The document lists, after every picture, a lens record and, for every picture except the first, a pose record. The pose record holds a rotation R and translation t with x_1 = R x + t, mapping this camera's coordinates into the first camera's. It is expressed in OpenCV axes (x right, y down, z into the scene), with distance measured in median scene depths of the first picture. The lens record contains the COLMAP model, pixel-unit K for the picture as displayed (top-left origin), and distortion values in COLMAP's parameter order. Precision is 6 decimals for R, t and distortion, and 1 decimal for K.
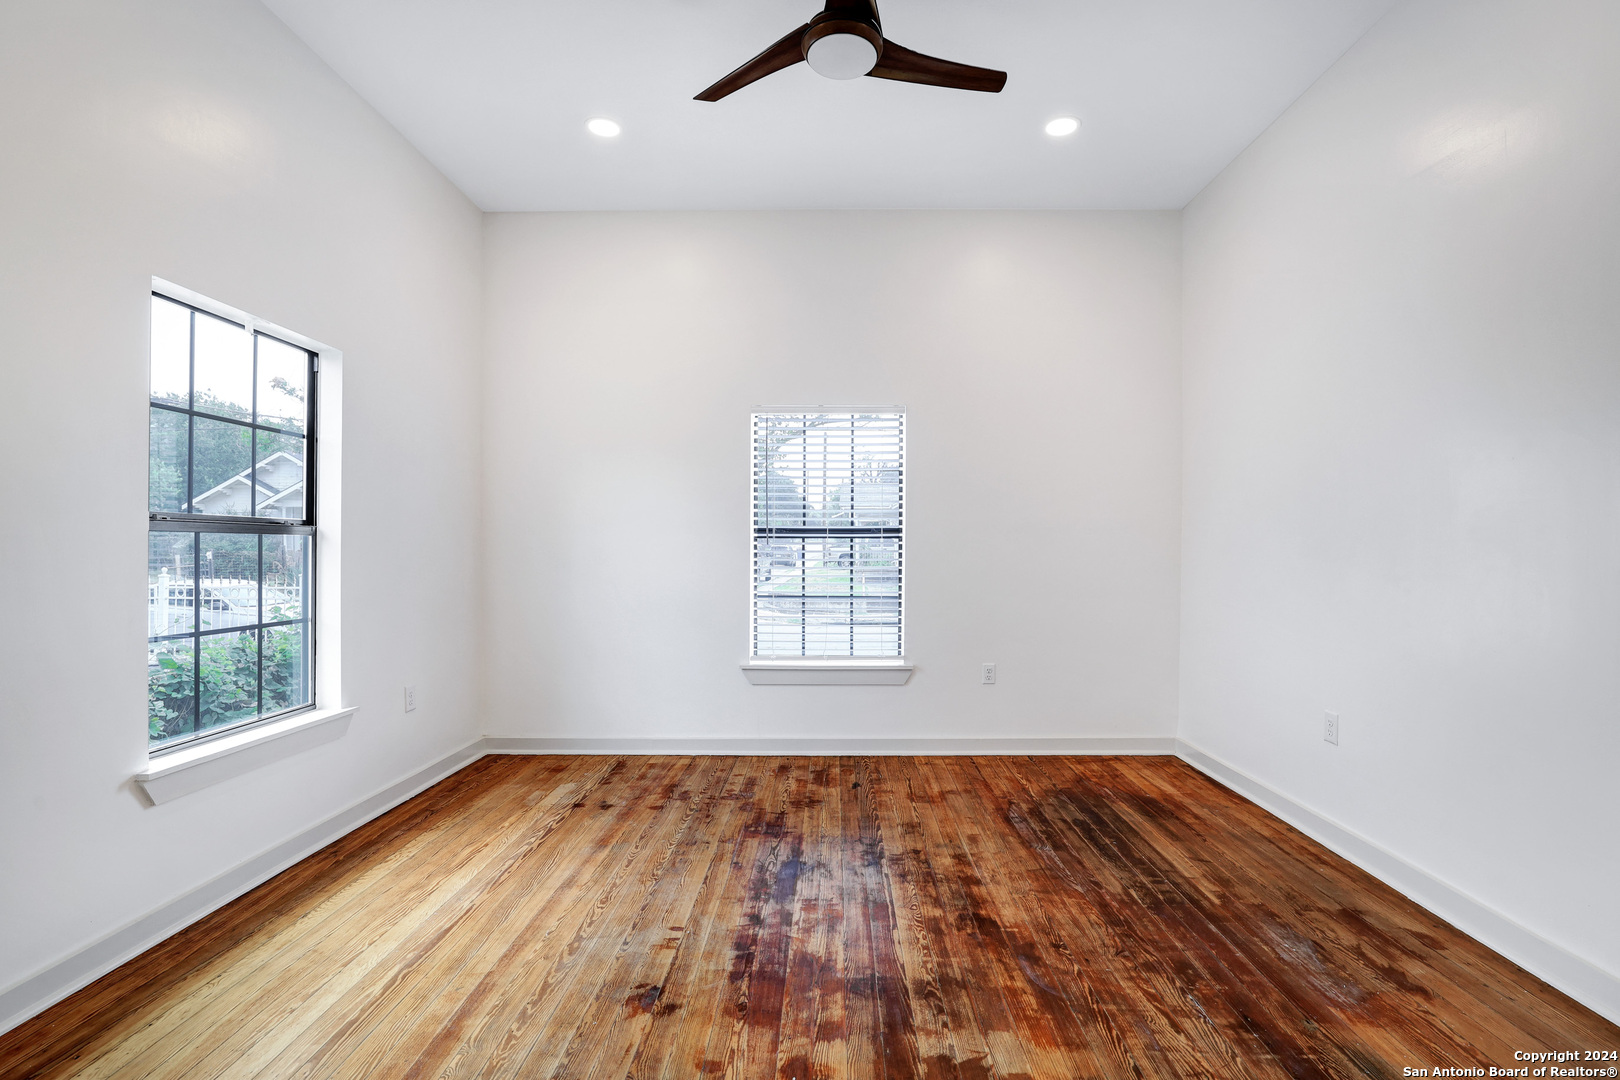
lens RADIAL K [[733.2, 0, 803.0], [0, 733.2, 539.7], [0, 0, 1]] dist [-0.002283, 0.000248]
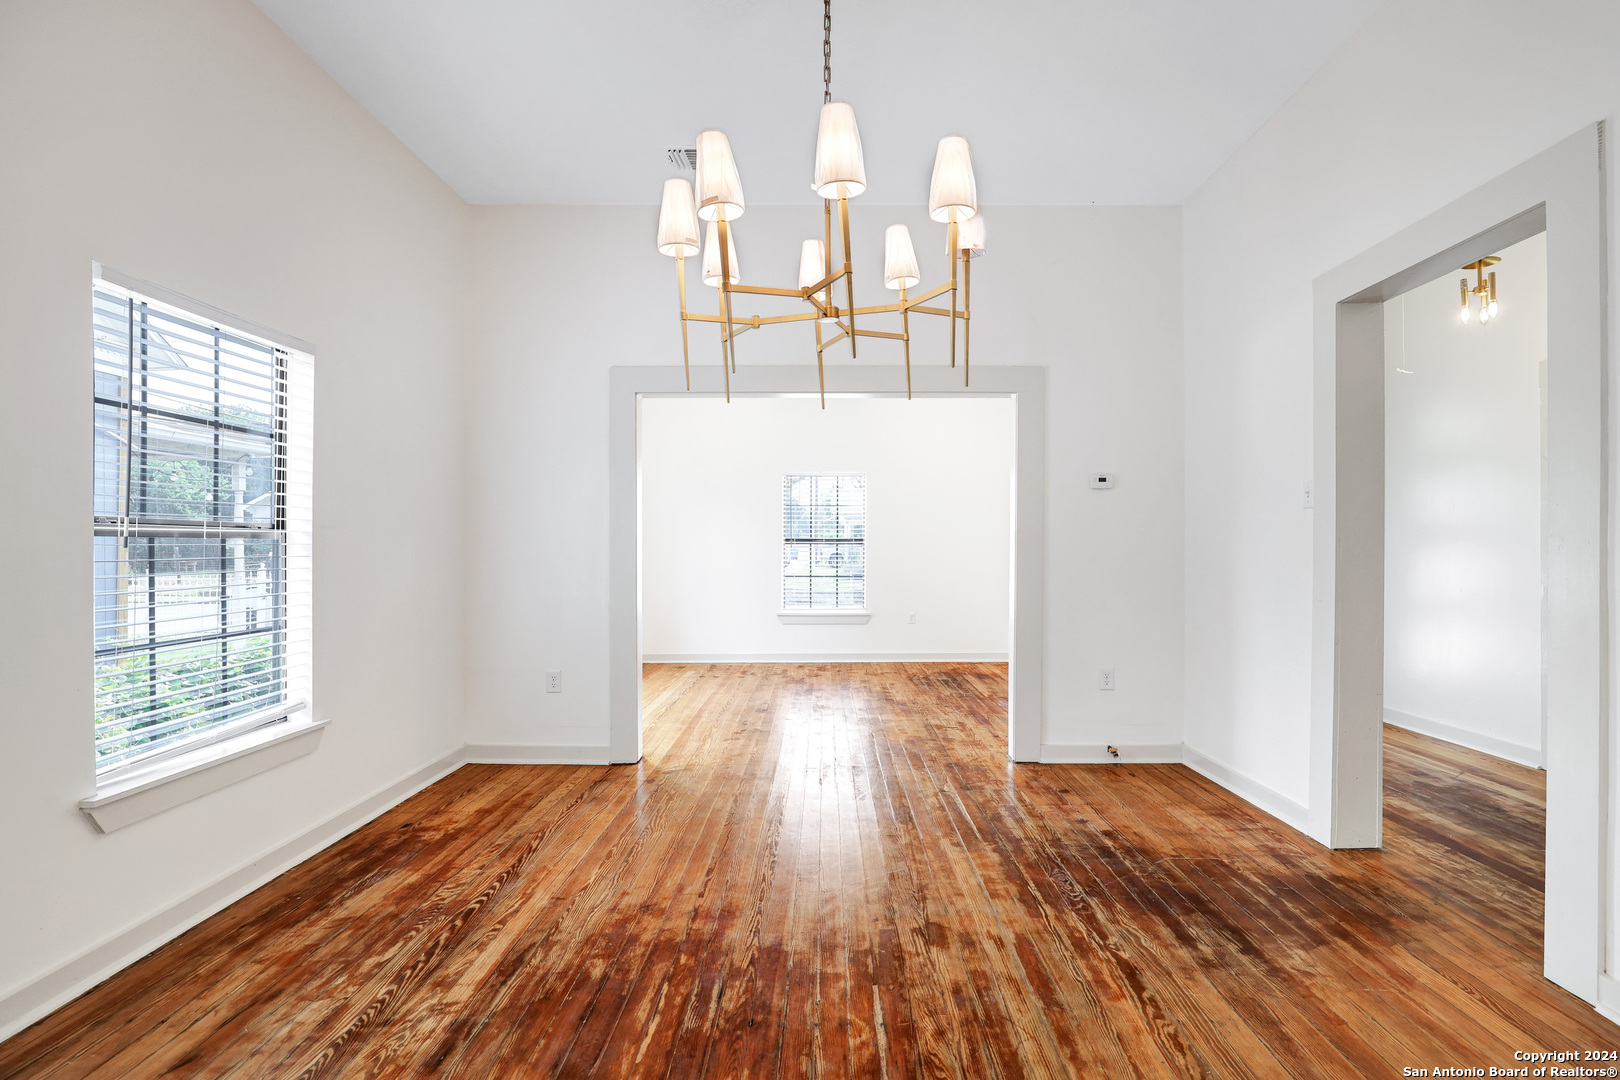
lens RADIAL K [[733.2, 0, 813.8], [0, 733.2, 542.3], [0, 0, 1]] dist [-0.002283, 0.000248]
pose [[0.999724, -0.005007, 0.022969, -0.033493], [0.004980, 0.999987, 0.001226, -0.009752], [-0.022975, -0.001111, 0.999735, -0.837864]]
